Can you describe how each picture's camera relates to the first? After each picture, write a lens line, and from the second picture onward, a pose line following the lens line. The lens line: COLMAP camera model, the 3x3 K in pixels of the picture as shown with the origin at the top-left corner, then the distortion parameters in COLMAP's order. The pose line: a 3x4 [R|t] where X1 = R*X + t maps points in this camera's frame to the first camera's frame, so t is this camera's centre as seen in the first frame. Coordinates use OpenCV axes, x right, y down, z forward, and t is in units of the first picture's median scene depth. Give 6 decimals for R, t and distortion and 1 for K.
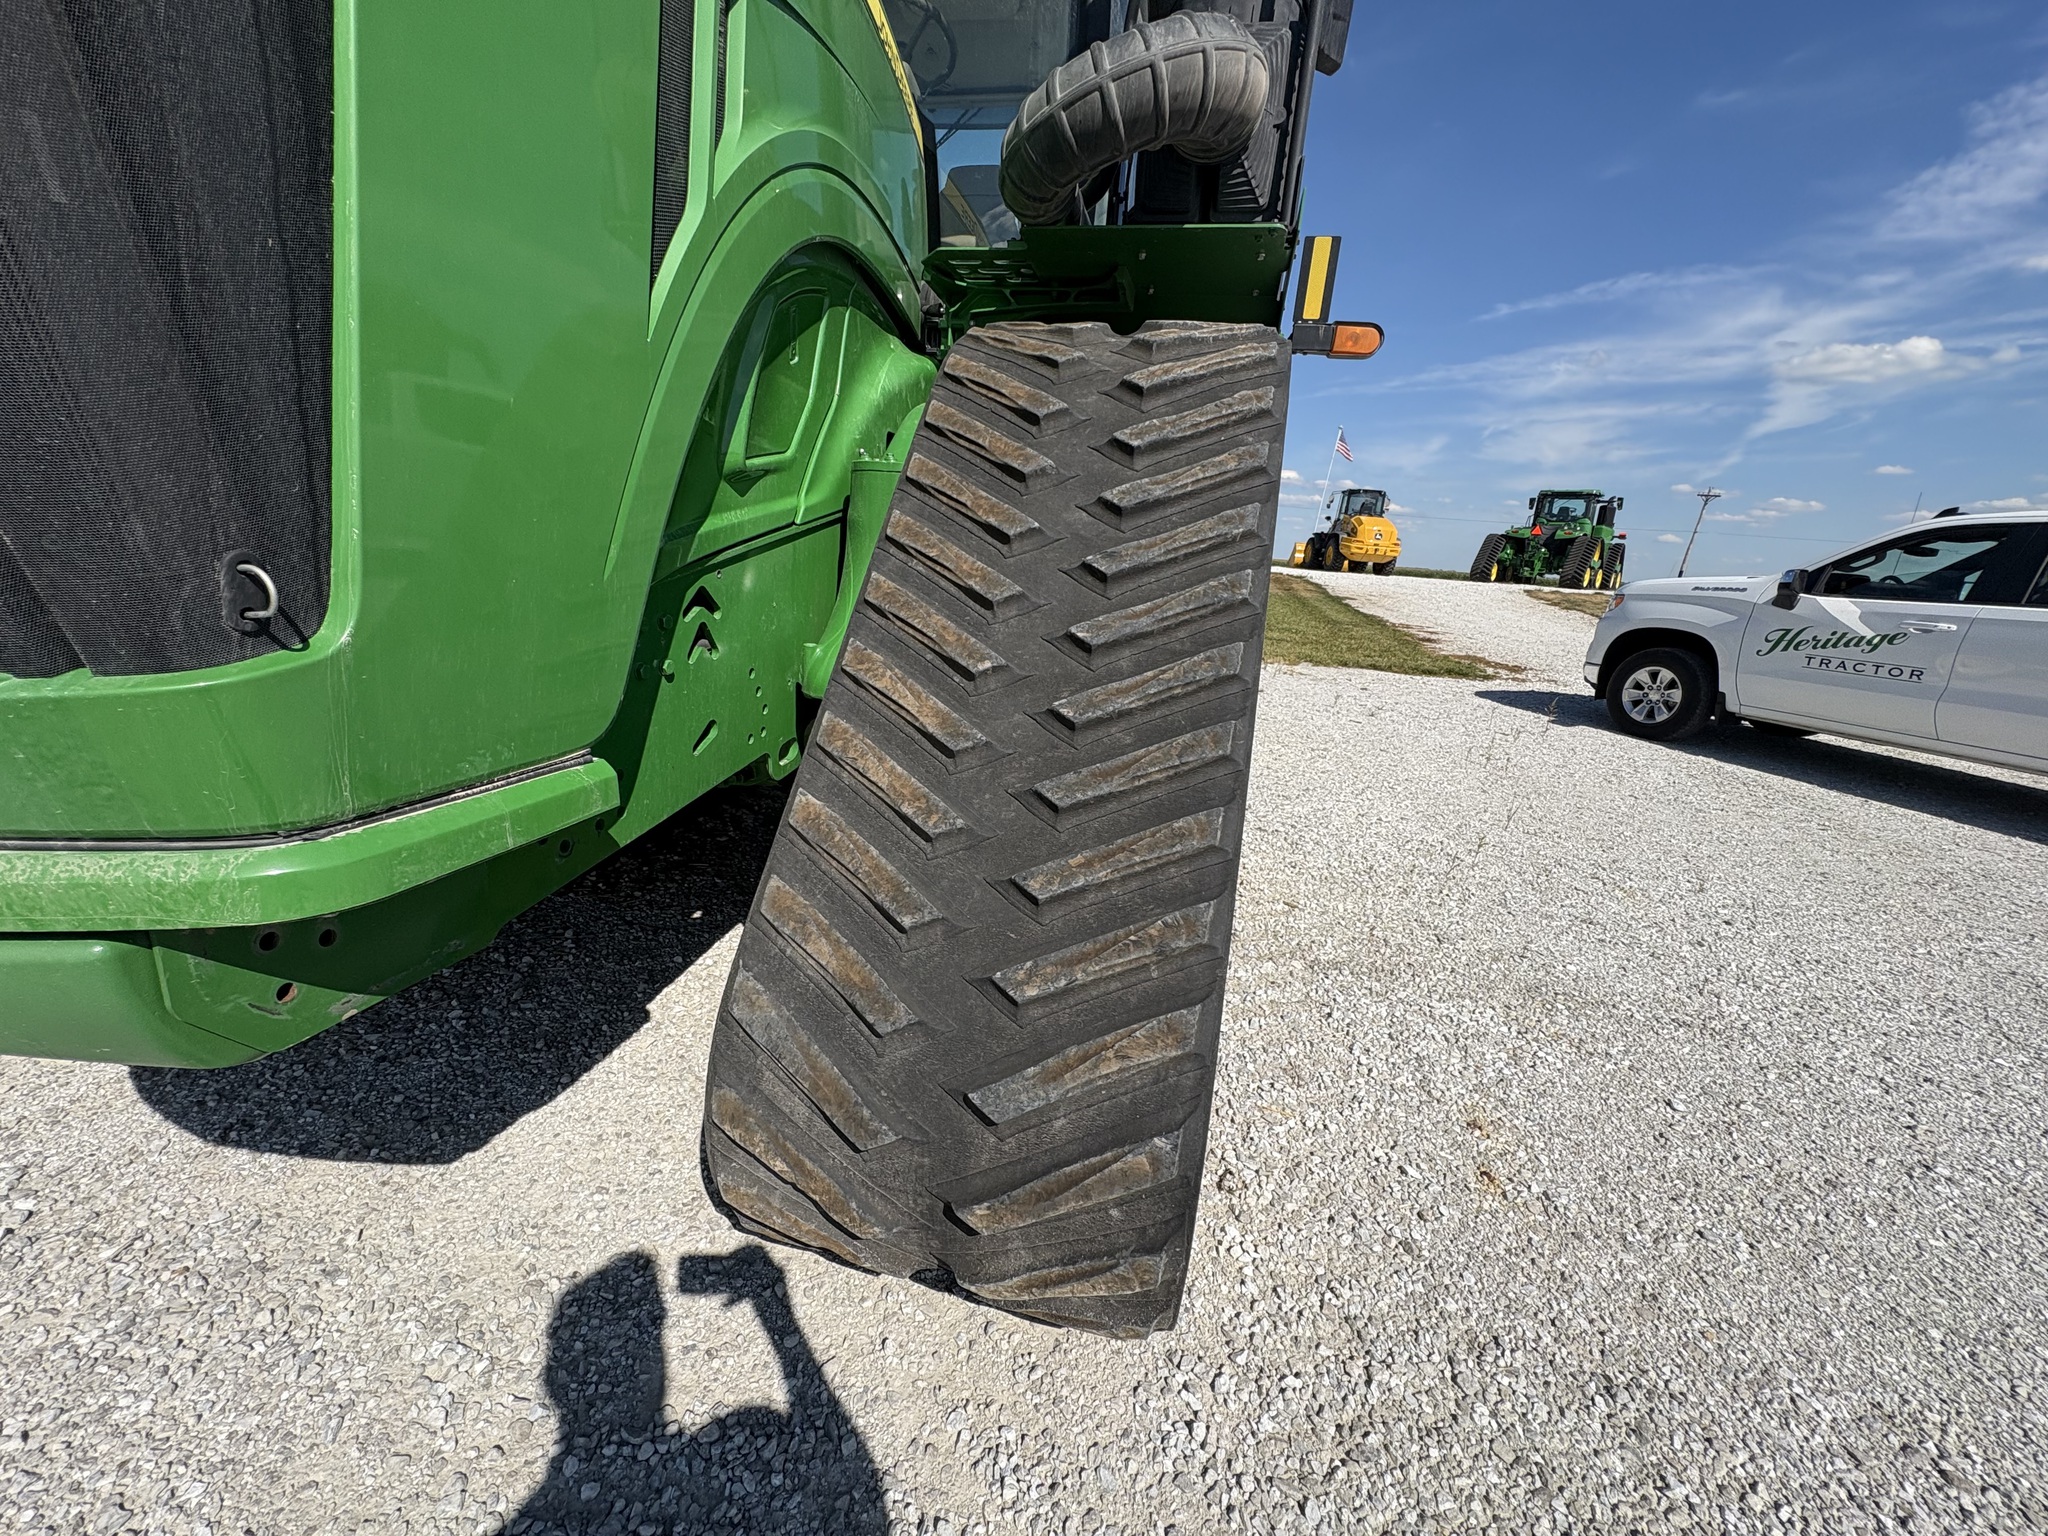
lens RADIAL K [[854.1, 0, 1024.0], [0, 854.1, 768.0], [0, 0, 1]] dist [-0.001446, -0.000875]
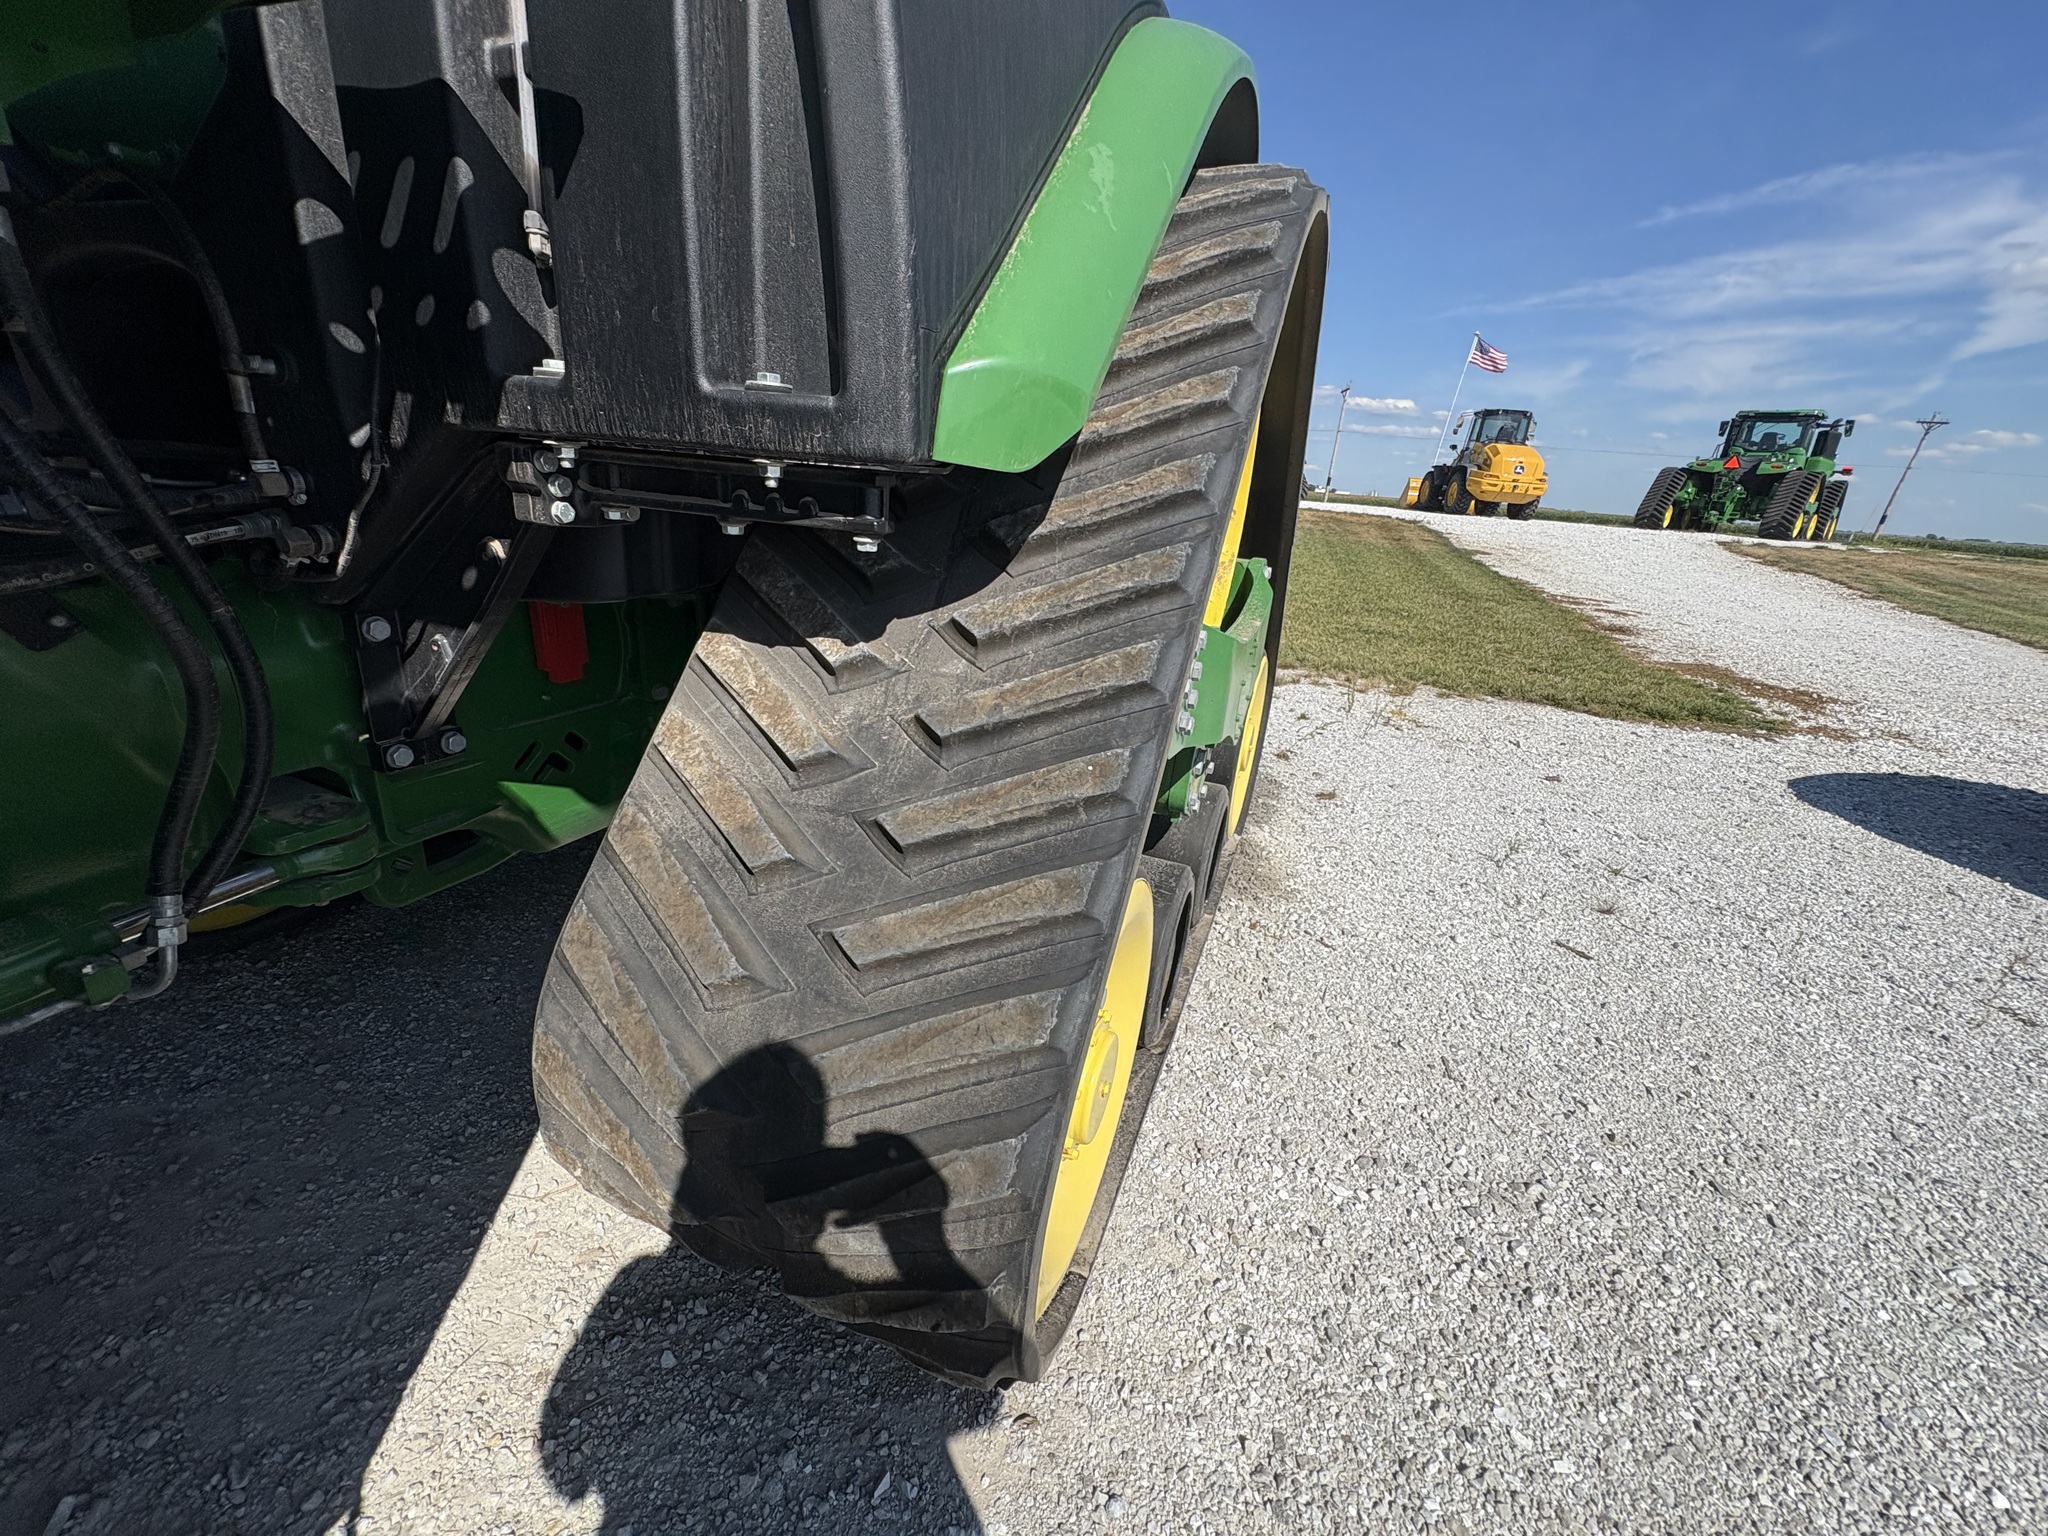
lens RADIAL K [[818.6, 0, 1022.5], [0, 818.6, 768.3], [0, 0, 1]] dist [0.000029, -0.000177]
pose [[0.993090, 0.043605, -0.108955, 0.048683], [-0.034420, 0.995803, 0.084799, -0.041780], [0.112195, -0.080462, 0.990423, 0.165574]]
